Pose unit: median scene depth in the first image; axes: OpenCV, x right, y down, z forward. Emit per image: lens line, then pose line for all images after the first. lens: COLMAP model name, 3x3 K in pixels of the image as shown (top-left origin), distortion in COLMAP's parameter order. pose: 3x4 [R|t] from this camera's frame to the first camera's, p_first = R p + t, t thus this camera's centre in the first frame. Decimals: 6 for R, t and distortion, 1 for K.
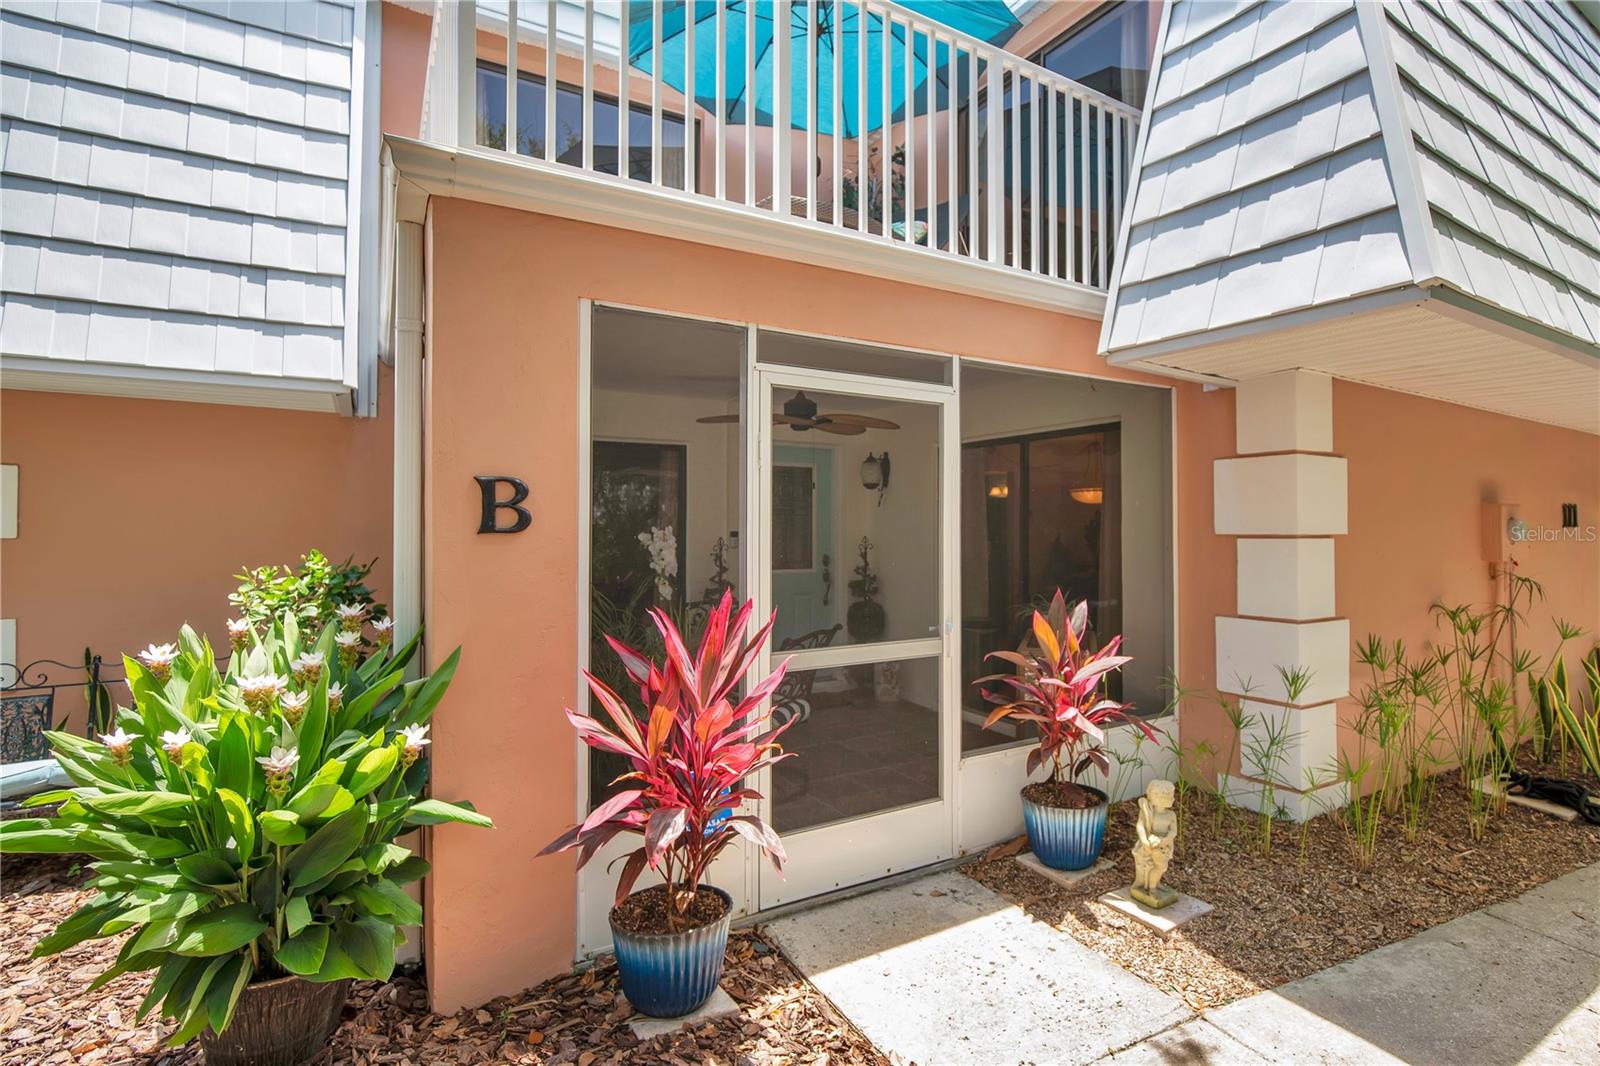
lens RADIAL K [[790.6, 0, 843.8], [0, 790.6, 518.9], [0, 0, 1]] dist [-0.023896, 0.010000]
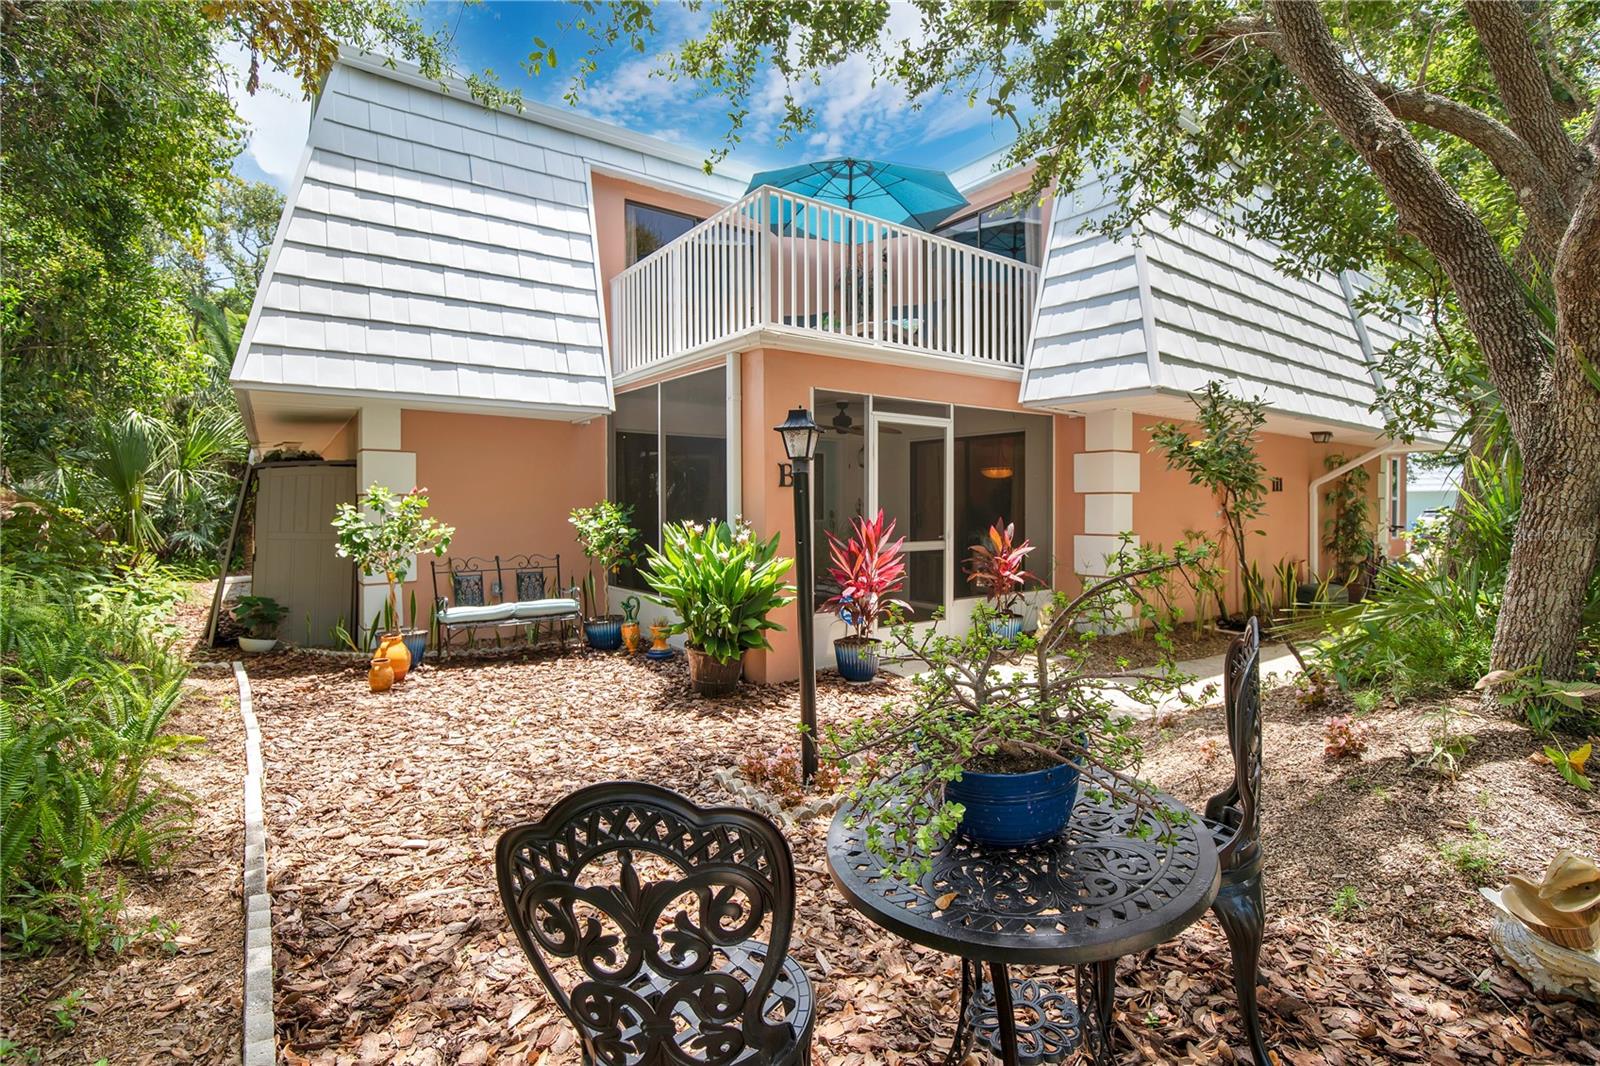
lens RADIAL K [[754.9, 0, 806.1], [0, 754.9, 505.6], [0, 0, 1]] dist [-0.029983, -0.000346]
pose [[0.996136, -0.001270, 0.087817, -0.398154], [-0.000054, 0.999886, 0.015078, 0.027312], [-0.087827, -0.015024, 0.996022, -0.898224]]
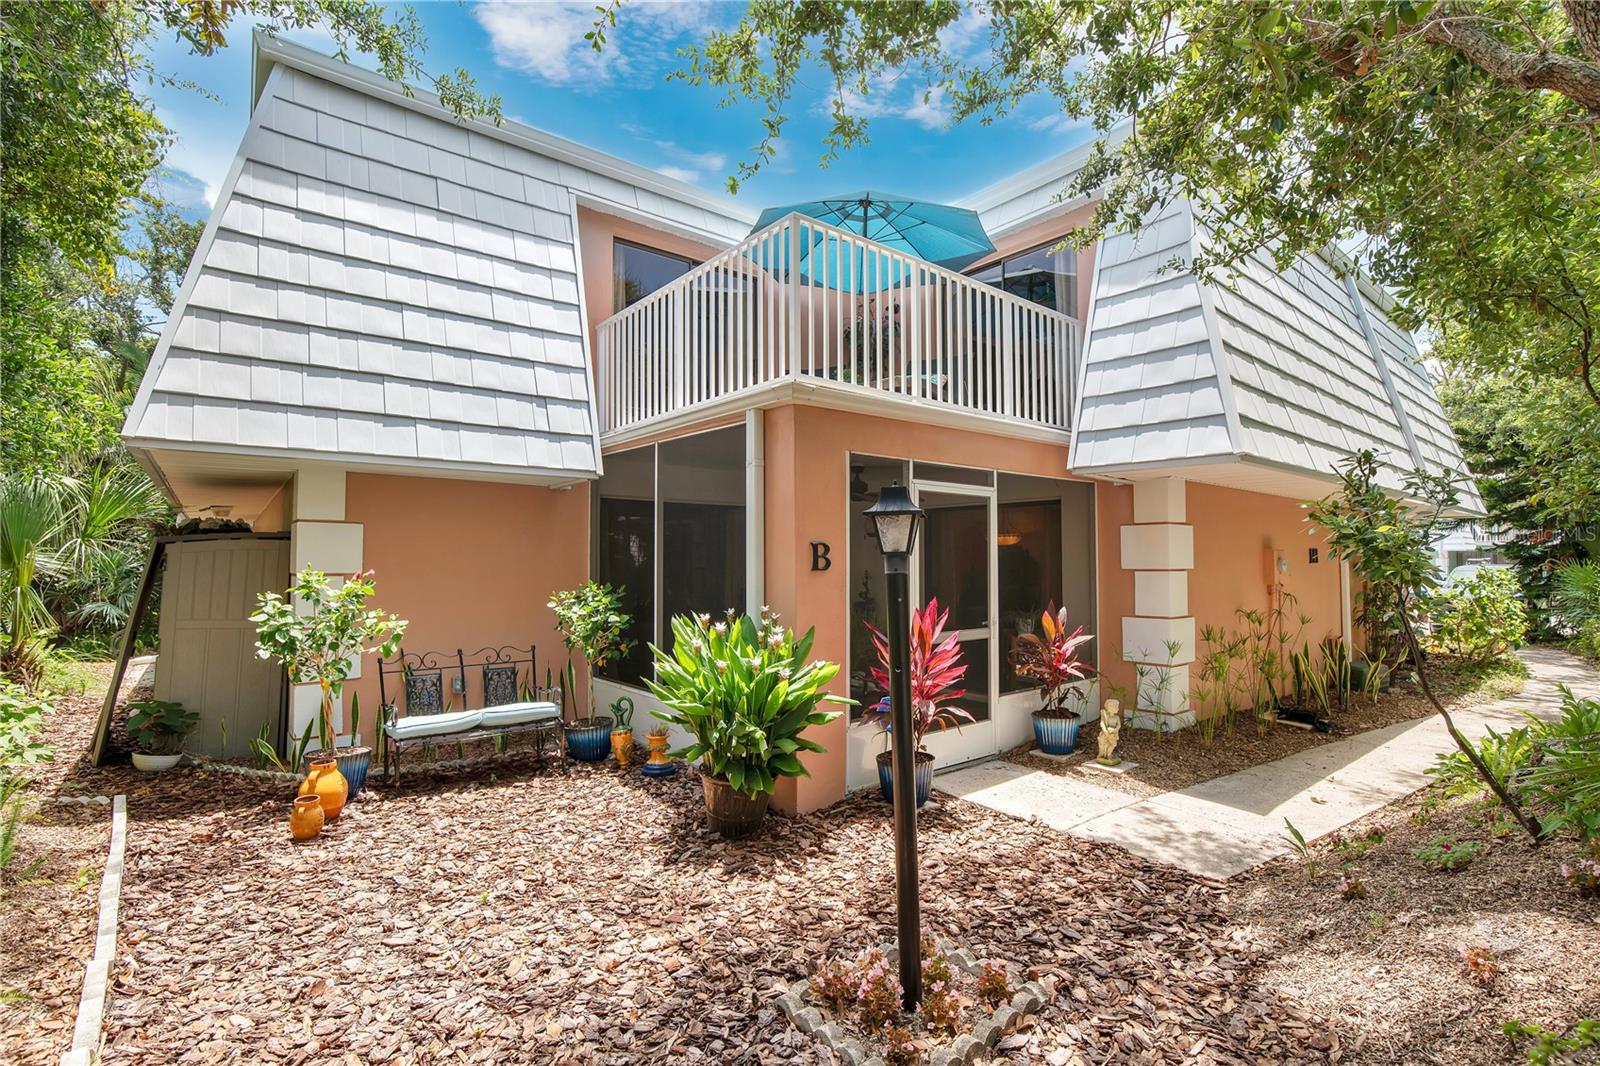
lens RADIAL K [[758.1, 0, 813.3], [0, 758.1, 528.5], [0, 0, 1]] dist [-0.037515, 0.006832]
pose [[0.989974, 0.004866, 0.141164, -0.497330], [-0.000446, 0.999509, -0.031323, -0.020081], [-0.141247, 0.030946, 0.989491, -0.619451]]
